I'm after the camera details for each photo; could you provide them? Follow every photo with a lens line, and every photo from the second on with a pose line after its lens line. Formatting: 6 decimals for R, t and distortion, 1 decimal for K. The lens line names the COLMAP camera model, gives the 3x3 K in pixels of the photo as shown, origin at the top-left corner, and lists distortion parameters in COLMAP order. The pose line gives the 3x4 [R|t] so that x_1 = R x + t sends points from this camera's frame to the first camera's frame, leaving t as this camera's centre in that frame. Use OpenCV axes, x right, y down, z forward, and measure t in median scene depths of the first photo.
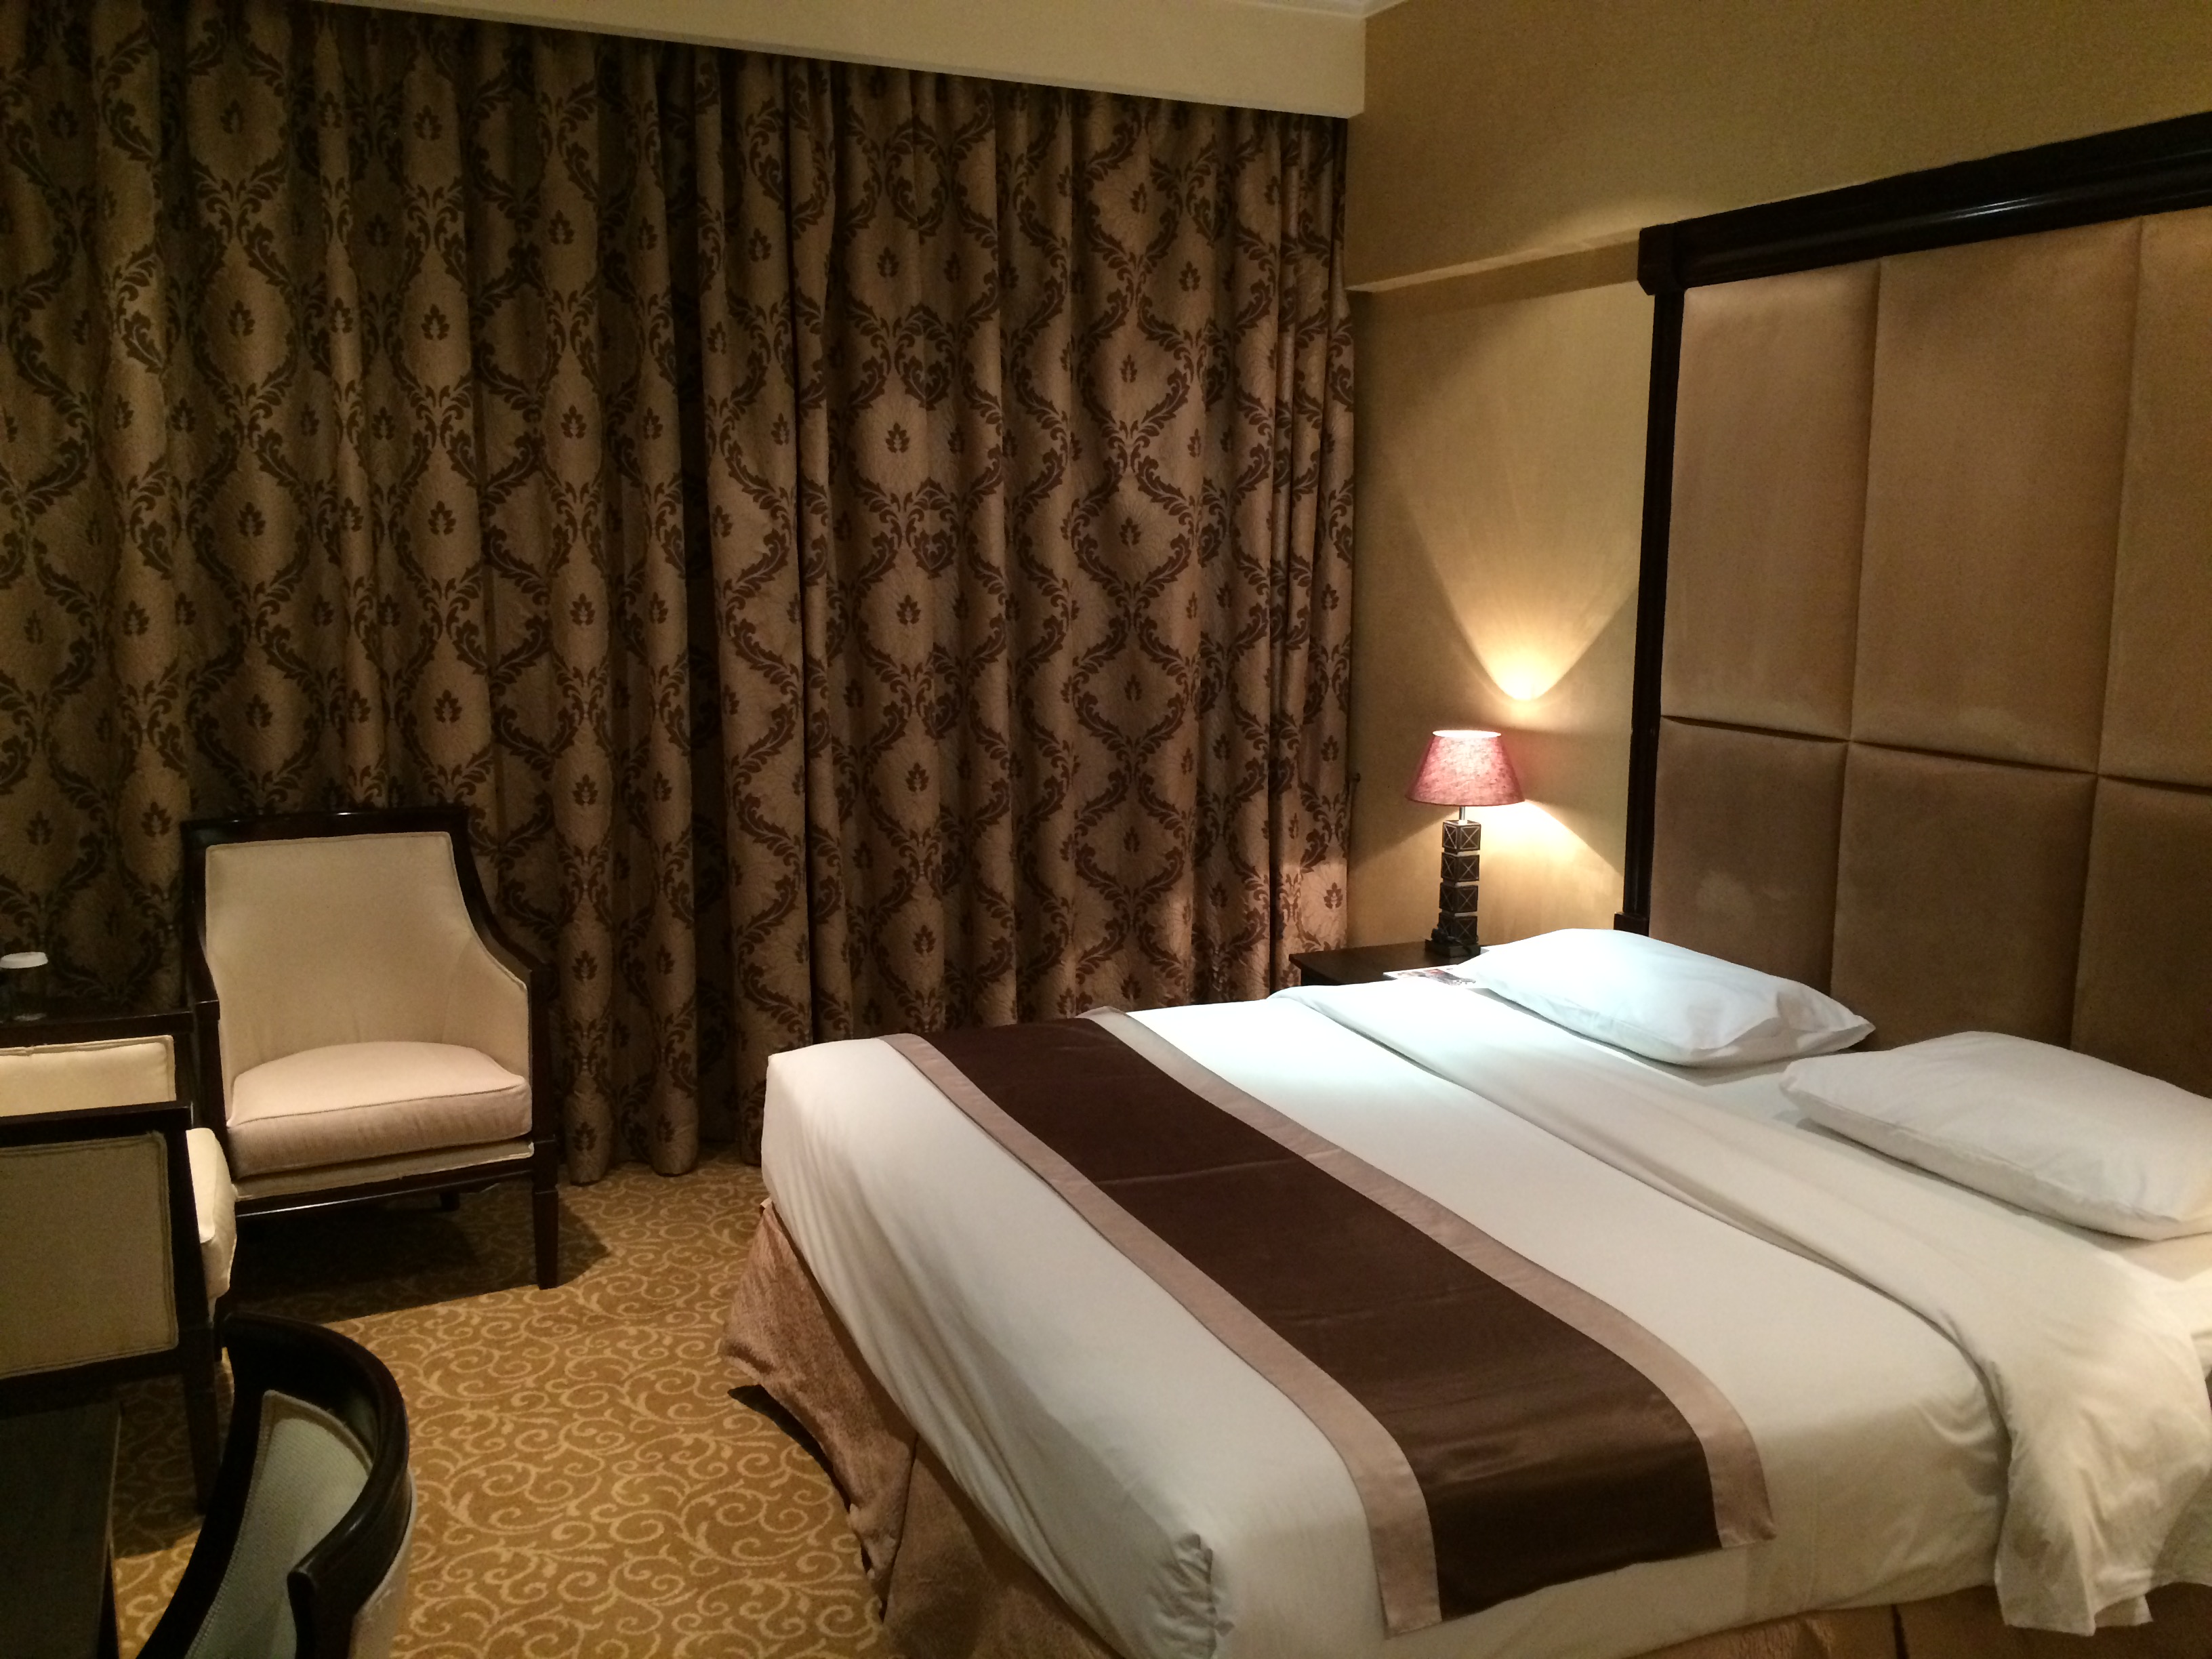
lens RADIAL K [[1870.7, 0, 1106.0], [0, 1870.7, 829.5], [0, 0, 1]] dist [0.086863, -0.000615]
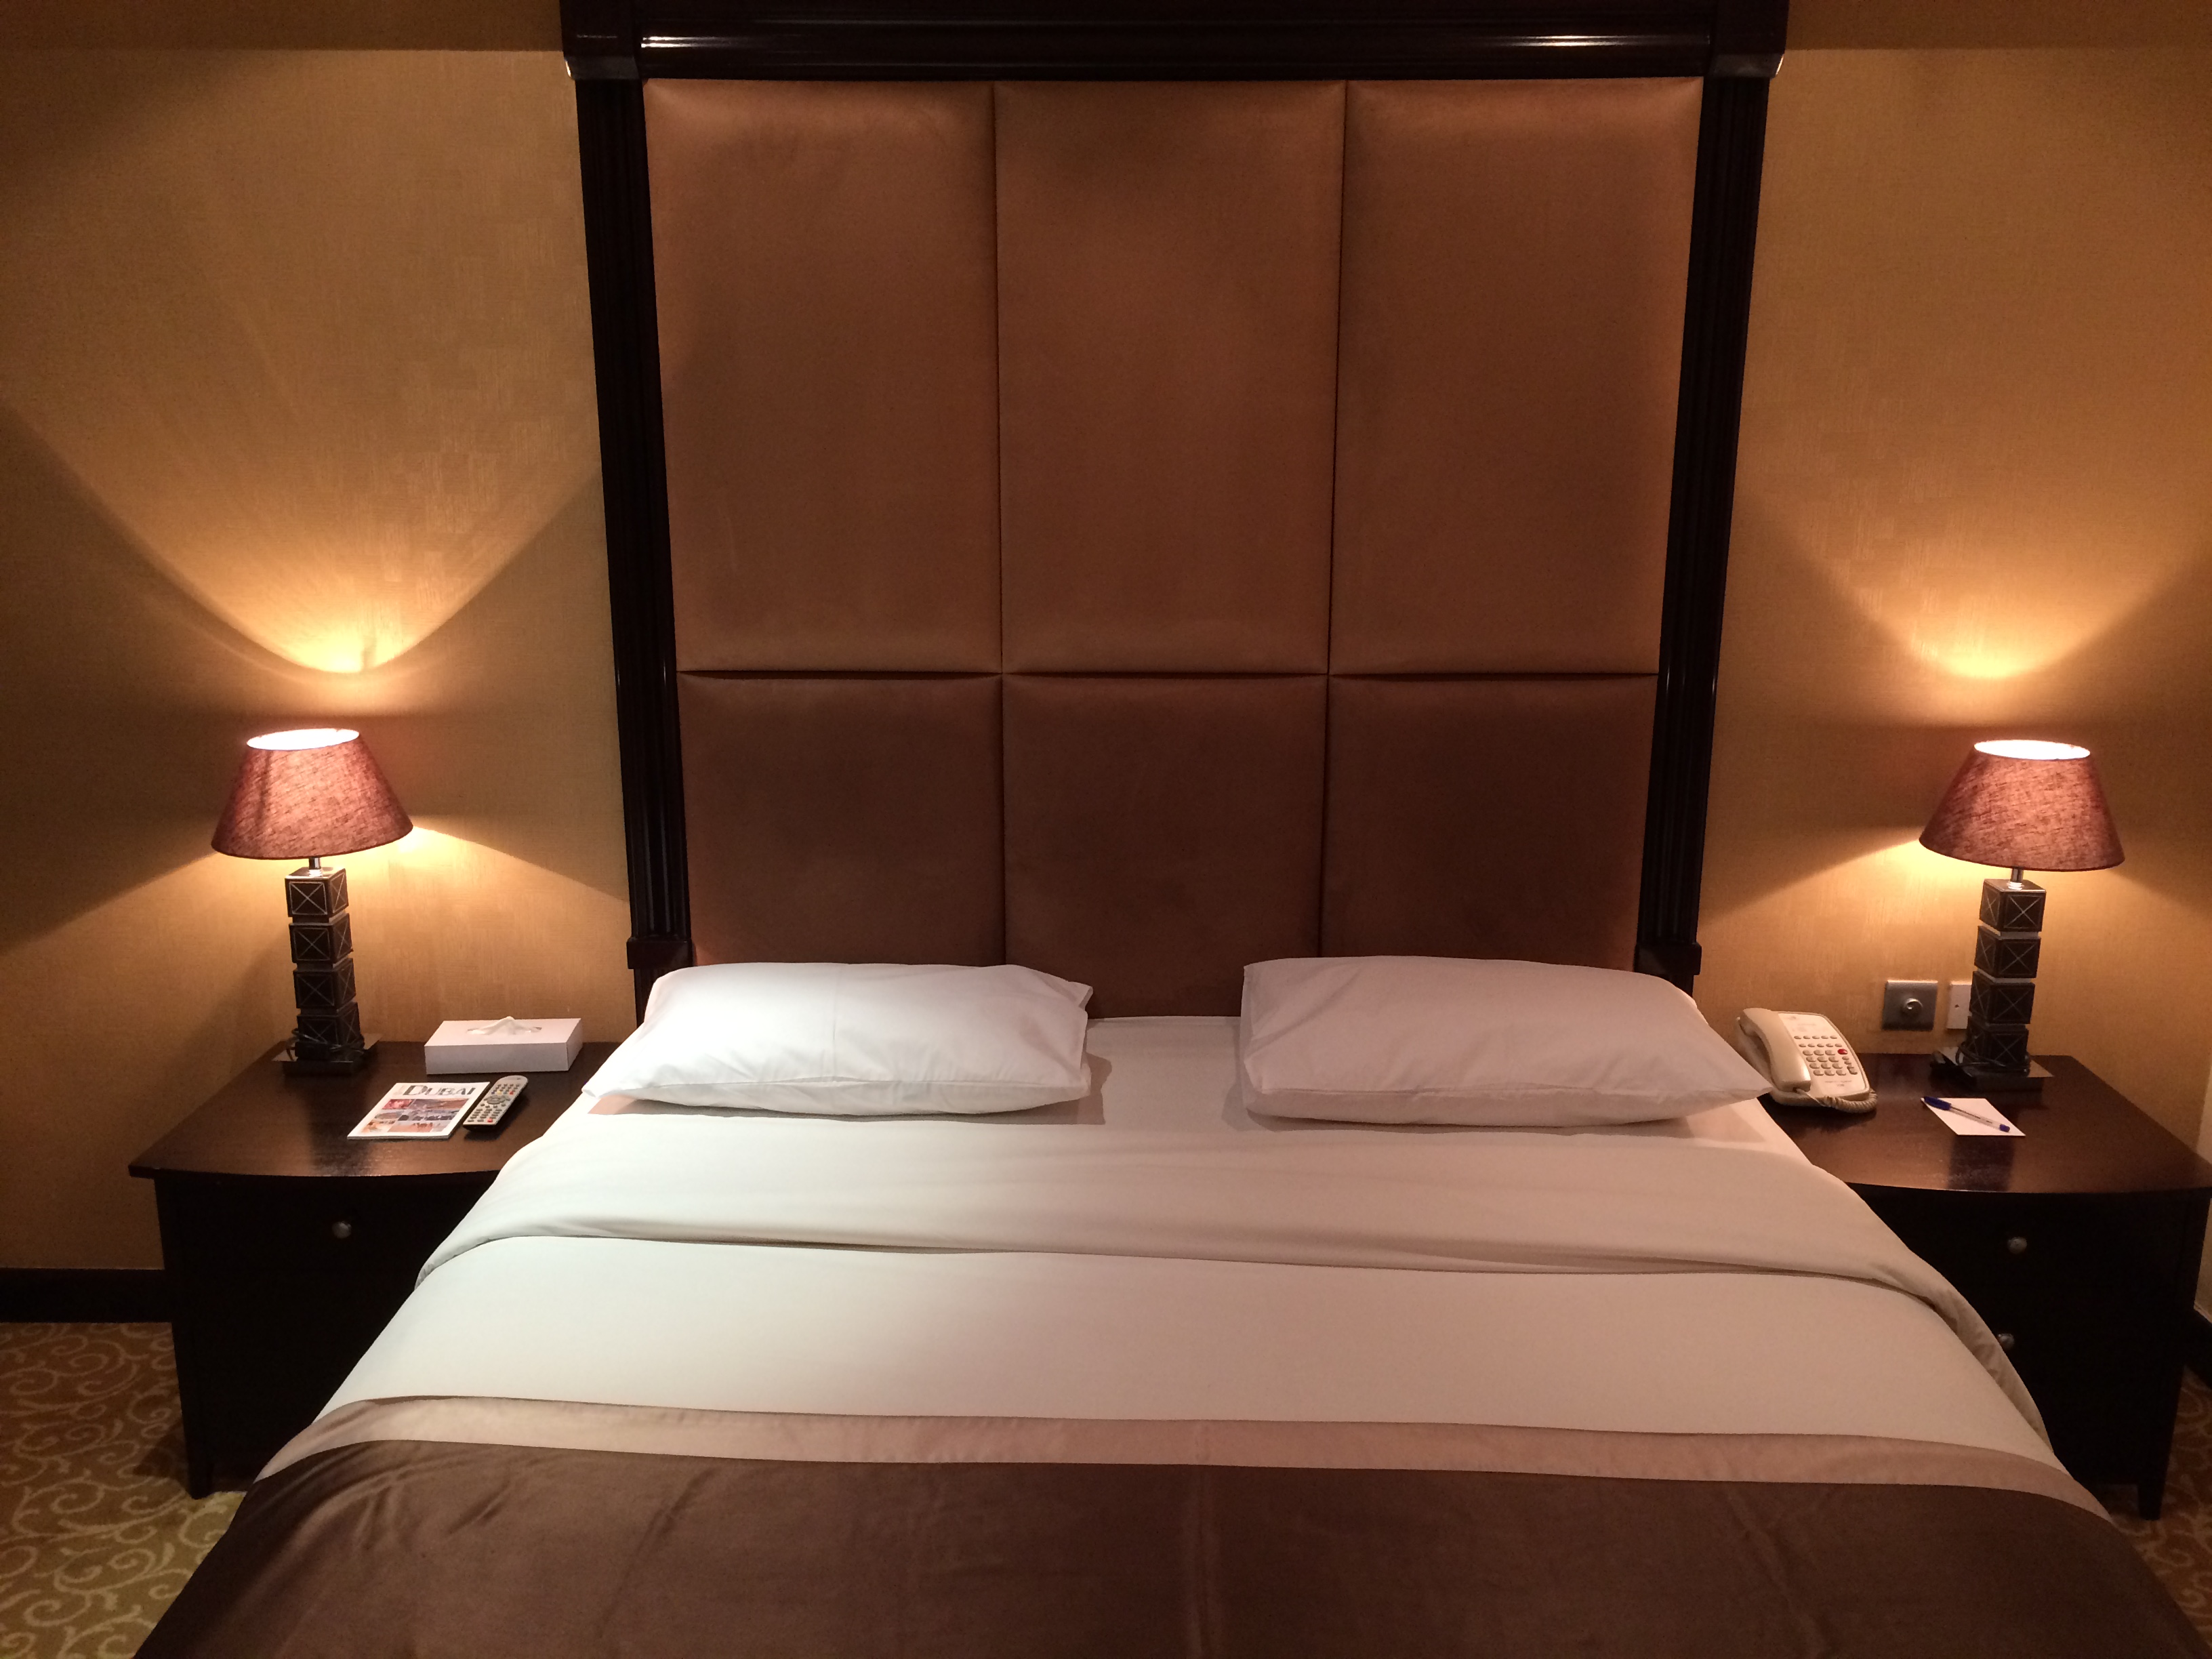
lens RADIAL K [[1870.7, 0, 1106.0], [0, 1870.7, 829.5], [0, 0, 1]] dist [0.086863, -0.000615]
pose [[0.432226, -0.223285, 0.873684, -0.350371], [0.148247, 0.973272, 0.175395, -0.125450], [-0.889496, 0.053711, 0.453775, 0.617766]]
